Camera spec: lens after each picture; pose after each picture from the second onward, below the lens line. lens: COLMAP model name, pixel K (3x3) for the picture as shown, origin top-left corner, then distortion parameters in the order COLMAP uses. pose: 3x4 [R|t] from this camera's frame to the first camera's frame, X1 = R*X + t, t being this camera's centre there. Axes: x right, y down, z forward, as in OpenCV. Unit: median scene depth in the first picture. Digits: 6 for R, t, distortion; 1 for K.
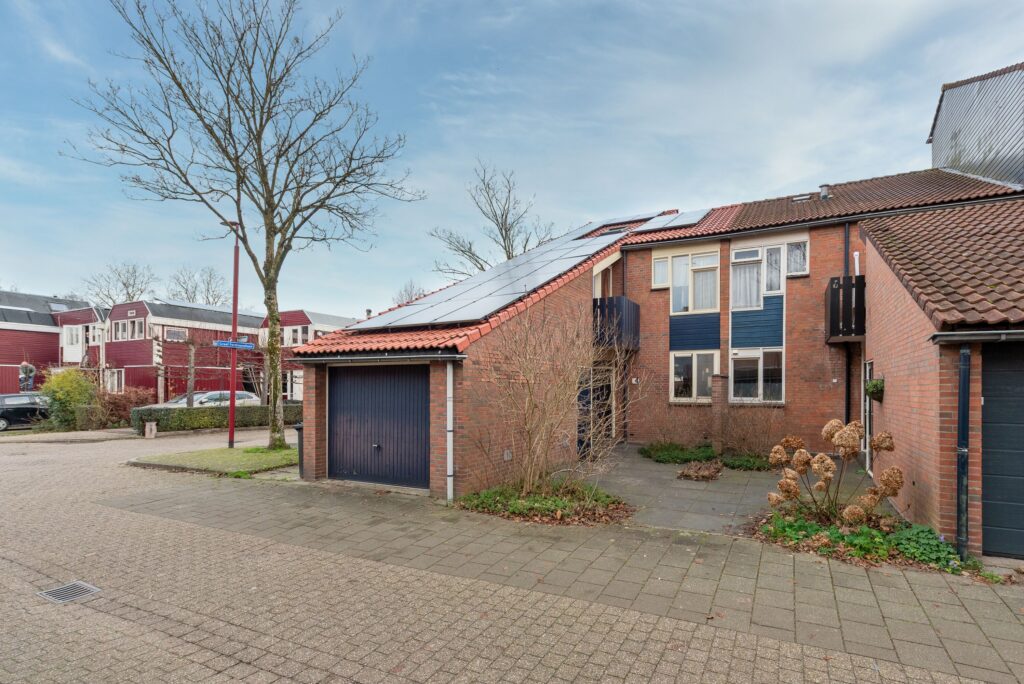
lens RADIAL K [[416.1, 0, 509.7], [0, 416.1, 363.4], [0, 0, 1]] dist [0.015195, -0.004001]
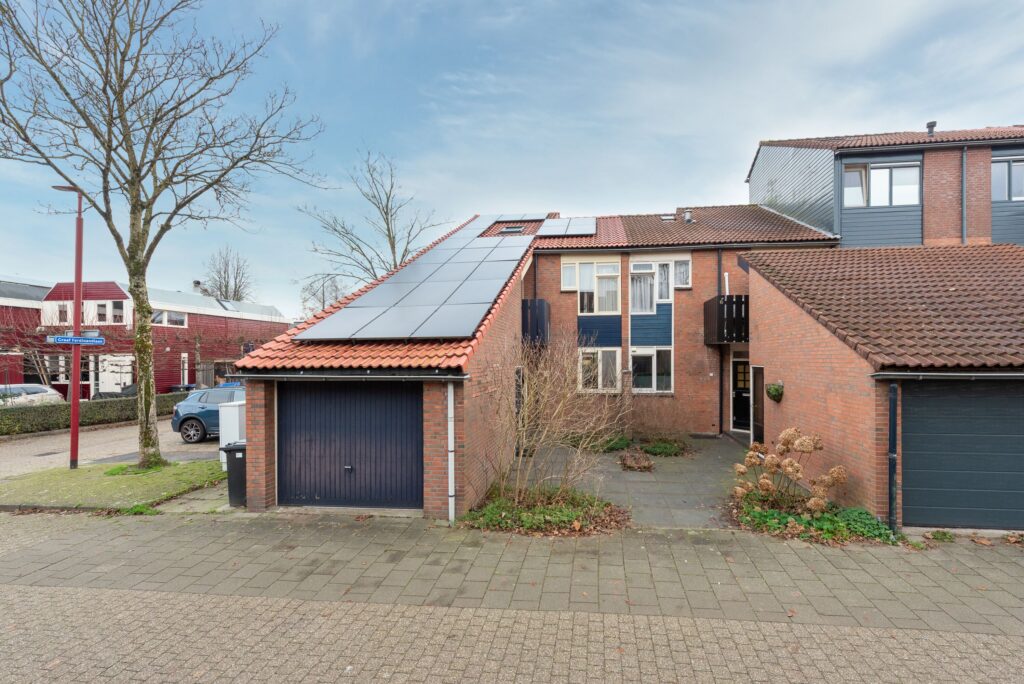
lens RADIAL K [[403.6, 0, 513.2], [0, 403.6, 349.1], [0, 0, 1]] dist [0.014278, -0.002947]
pose [[0.958818, -0.006248, 0.283953, -0.201317], [0.006163, 0.999980, 0.001191, -0.060474], [-0.283955, 0.000608, 0.958837, 0.019832]]
